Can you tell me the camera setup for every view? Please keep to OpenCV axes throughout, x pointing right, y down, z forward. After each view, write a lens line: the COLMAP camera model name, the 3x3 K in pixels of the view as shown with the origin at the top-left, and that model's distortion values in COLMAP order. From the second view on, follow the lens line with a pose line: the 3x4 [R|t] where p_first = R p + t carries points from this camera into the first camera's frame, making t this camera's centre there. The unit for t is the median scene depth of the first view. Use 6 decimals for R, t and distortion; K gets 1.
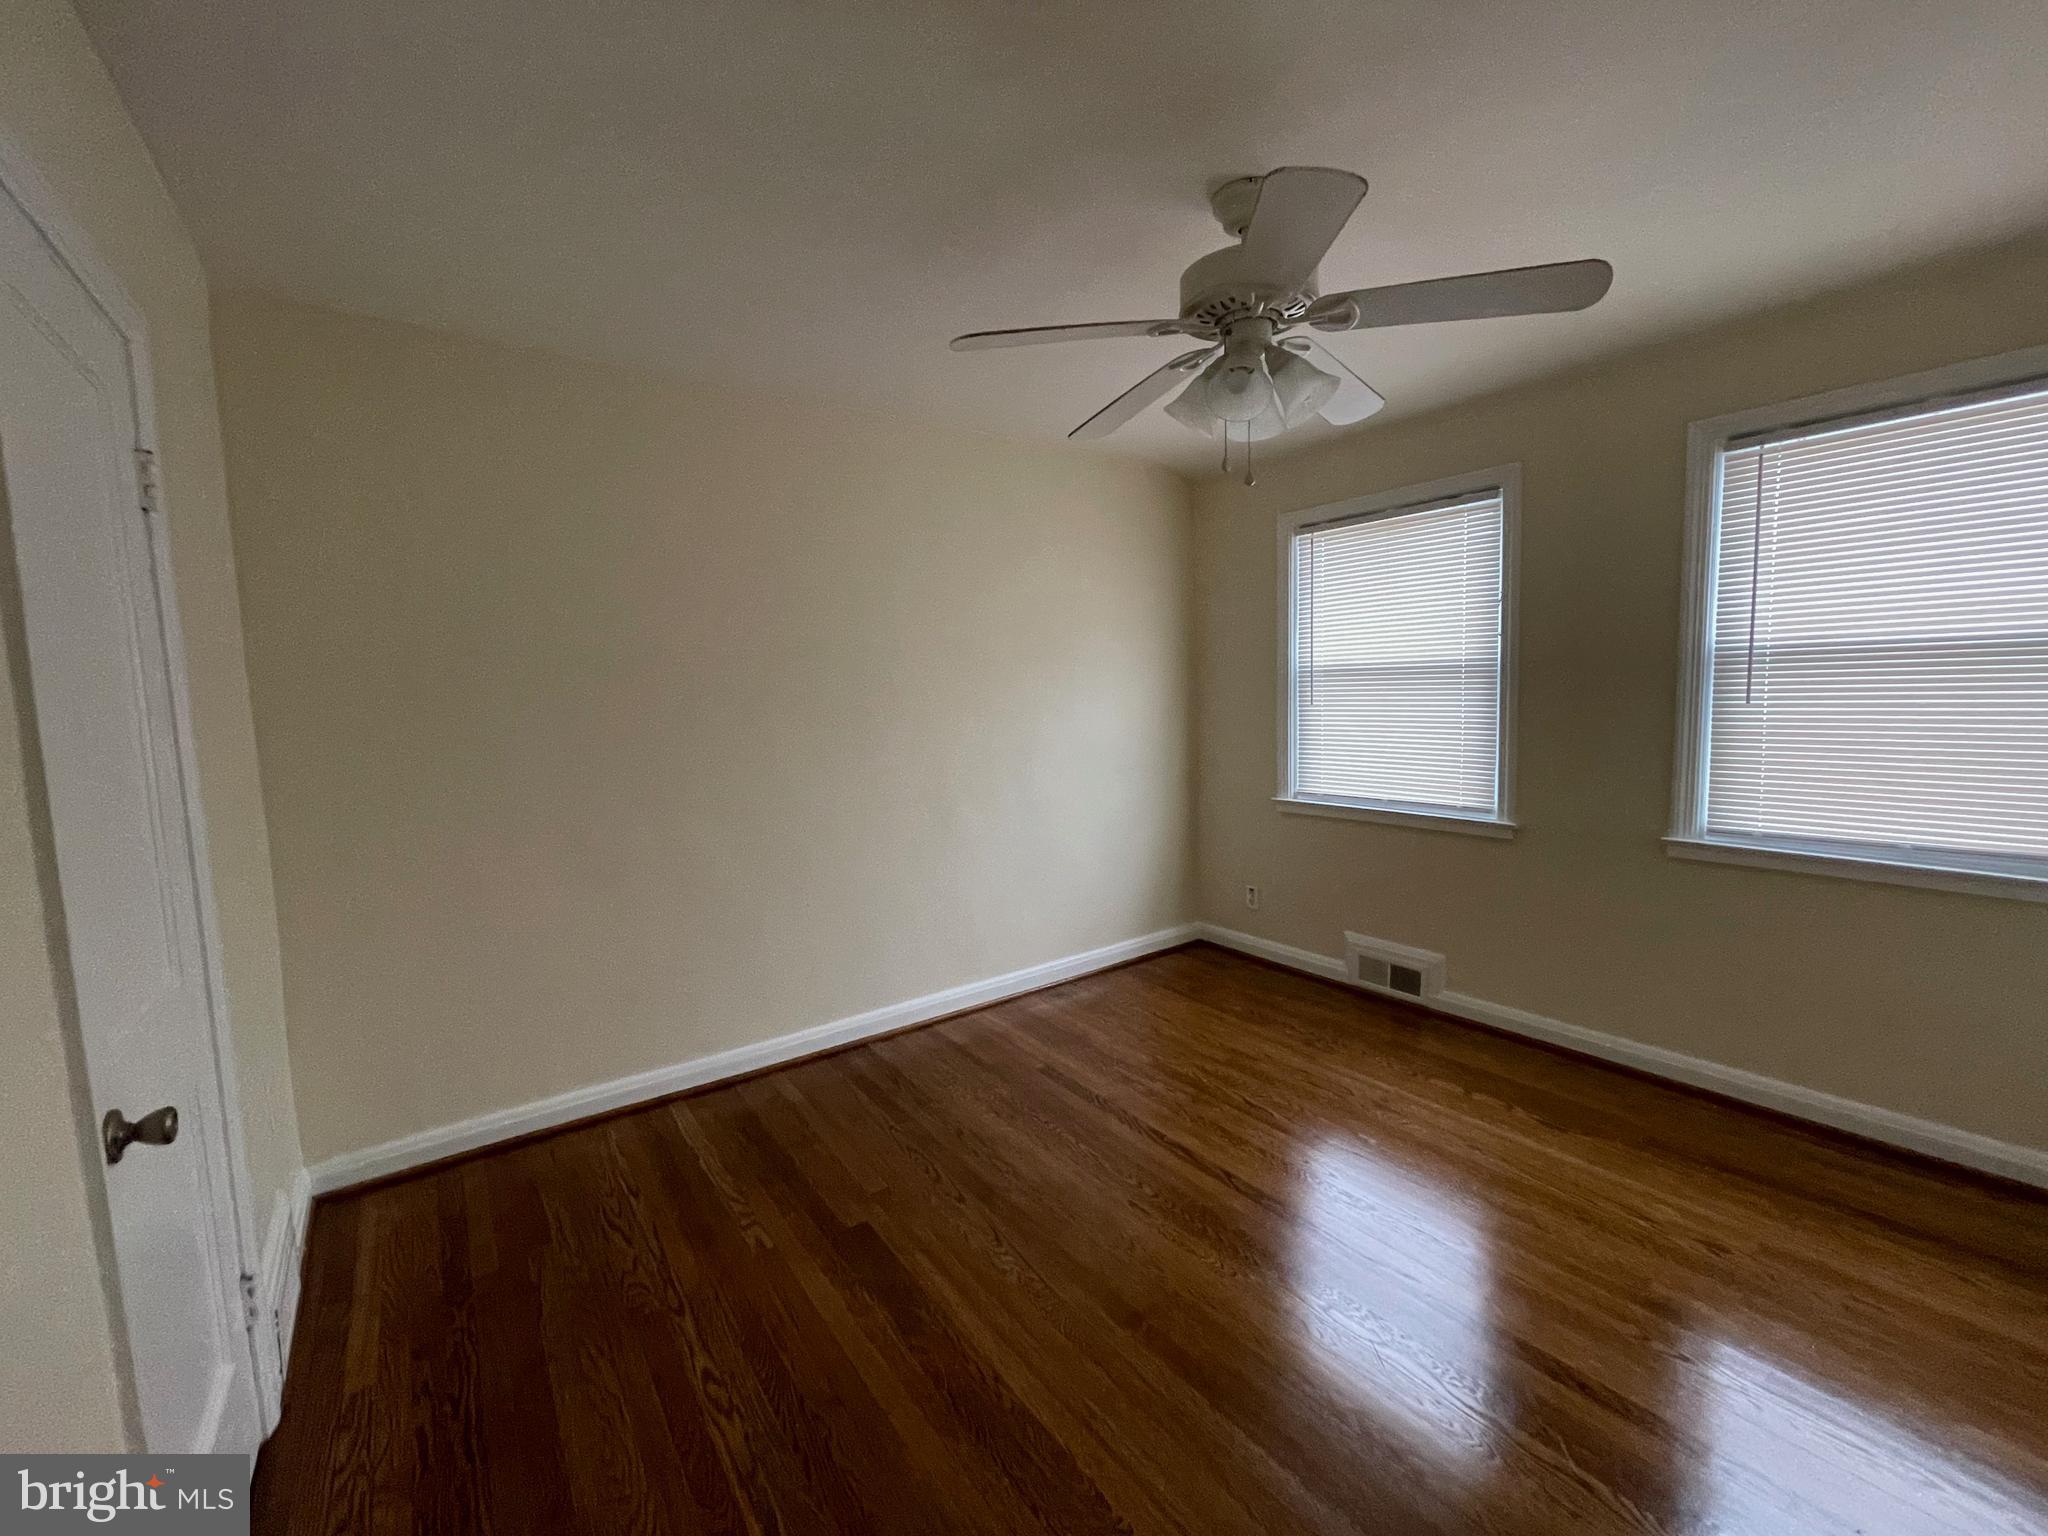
lens RADIAL K [[825.1, 0, 1024.0], [0, 825.1, 768.0], [0, 0, 1]] dist [-0.018720, 0.008764]
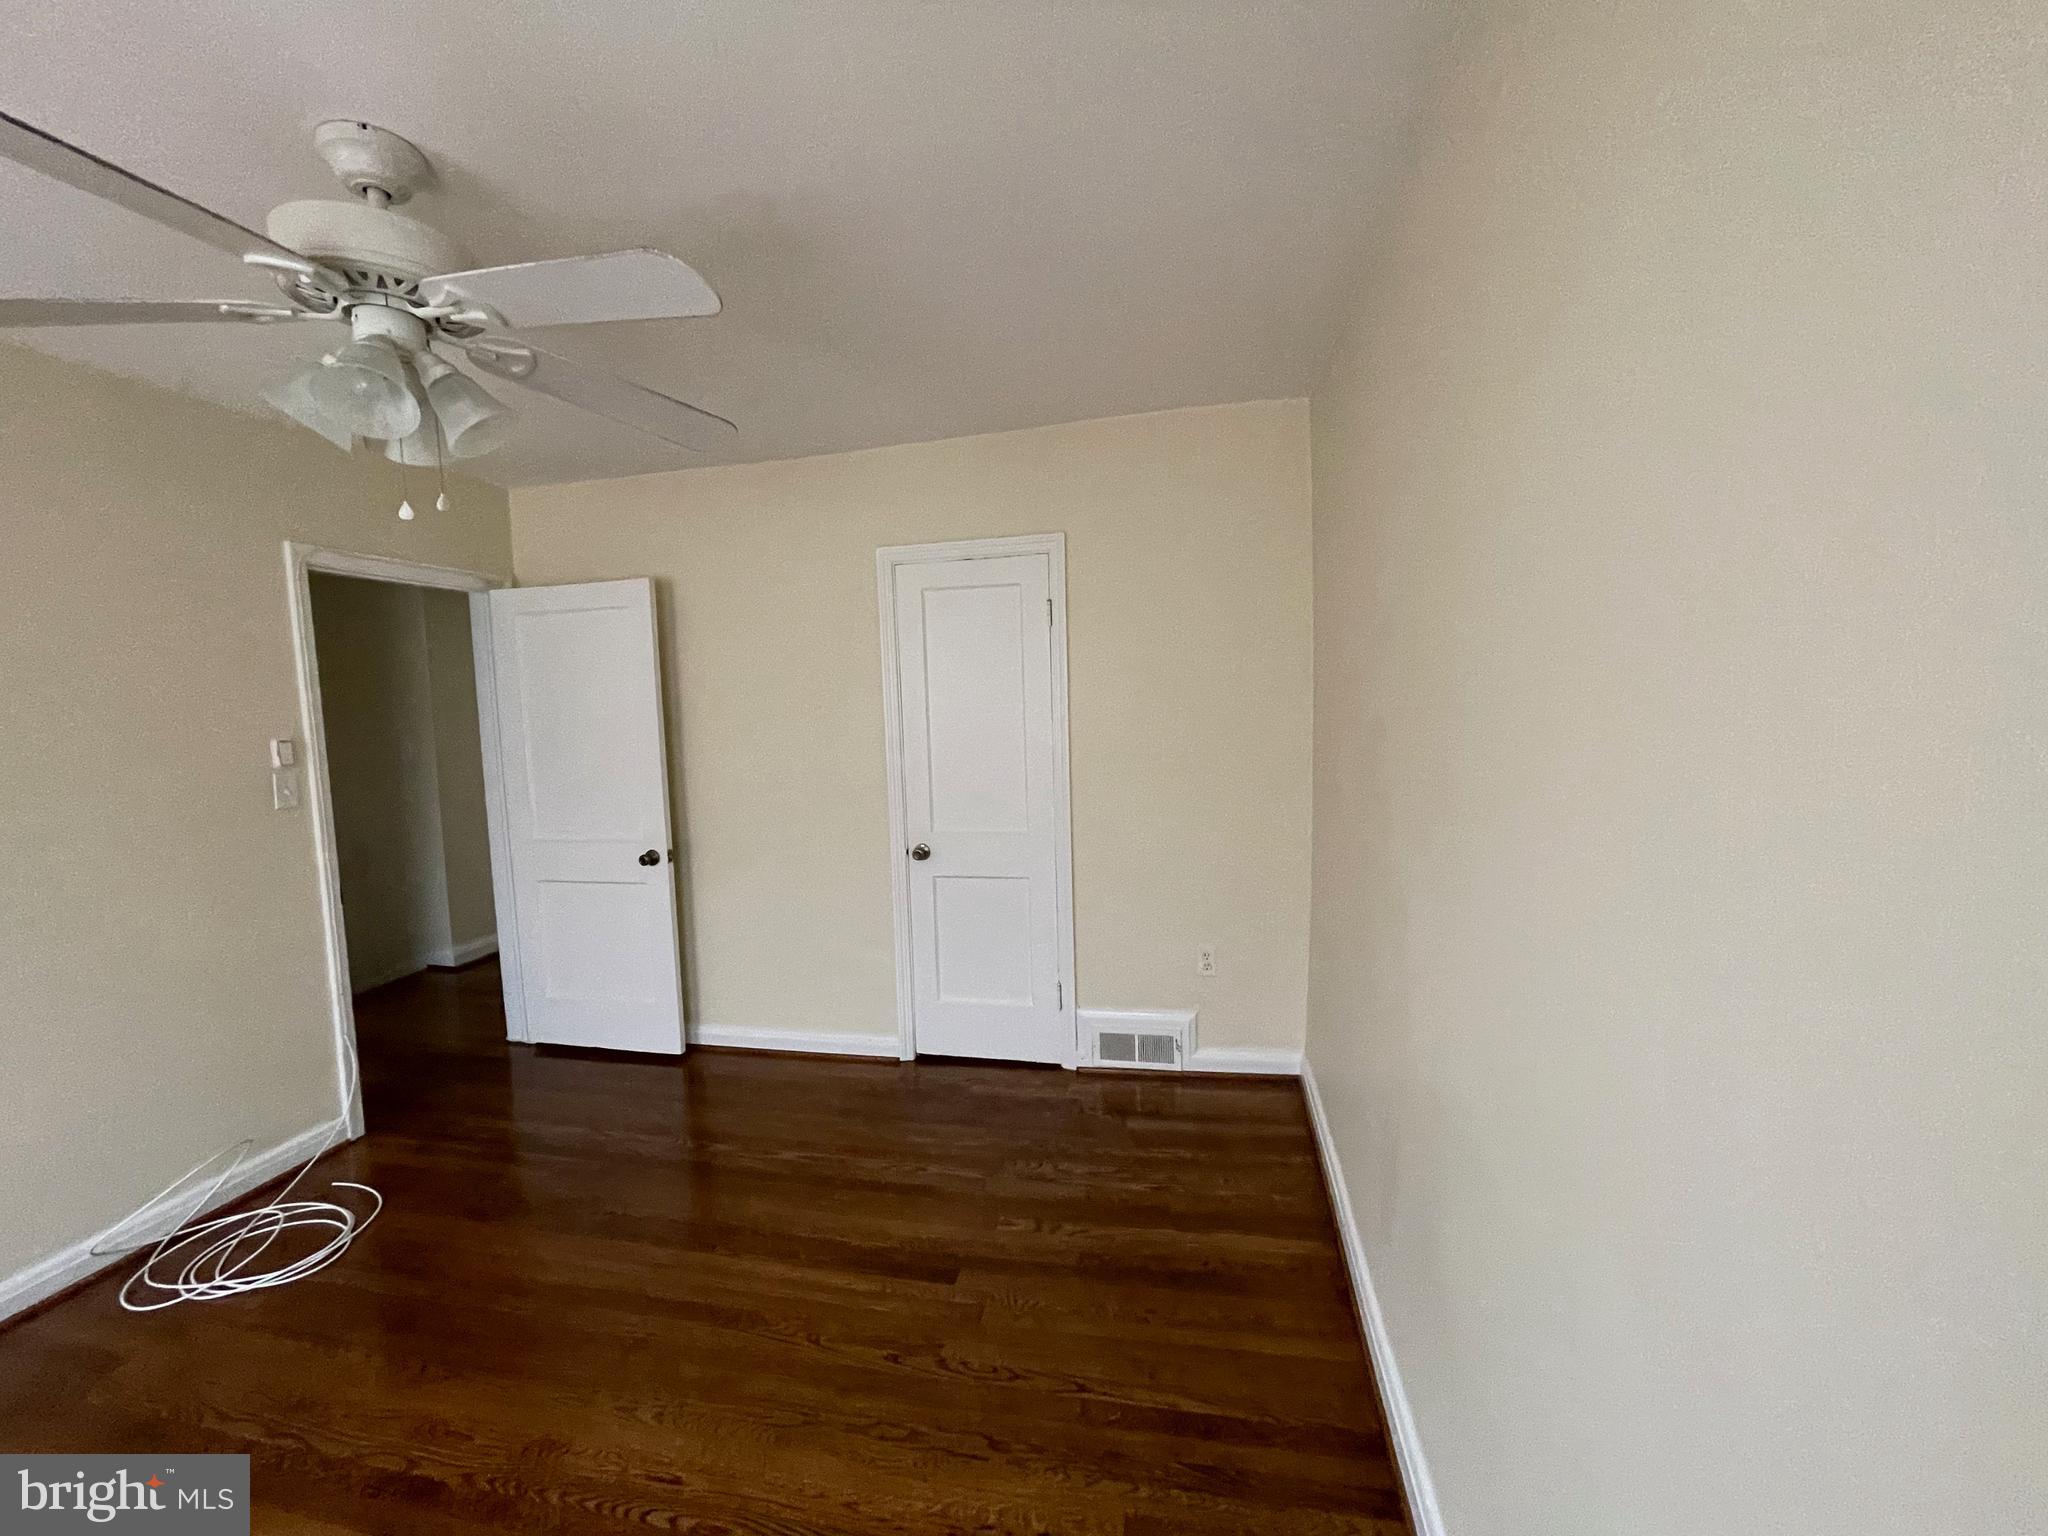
lens RADIAL K [[825.1, 0, 1024.0], [0, 825.1, 768.0], [0, 0, 1]] dist [-0.018720, 0.008764]
pose [[-0.748803, 0.107765, -0.653973, 0.242676], [-0.007505, 0.985251, 0.170949, -0.166162], [0.662750, 0.132915, -0.736951, 1.311454]]
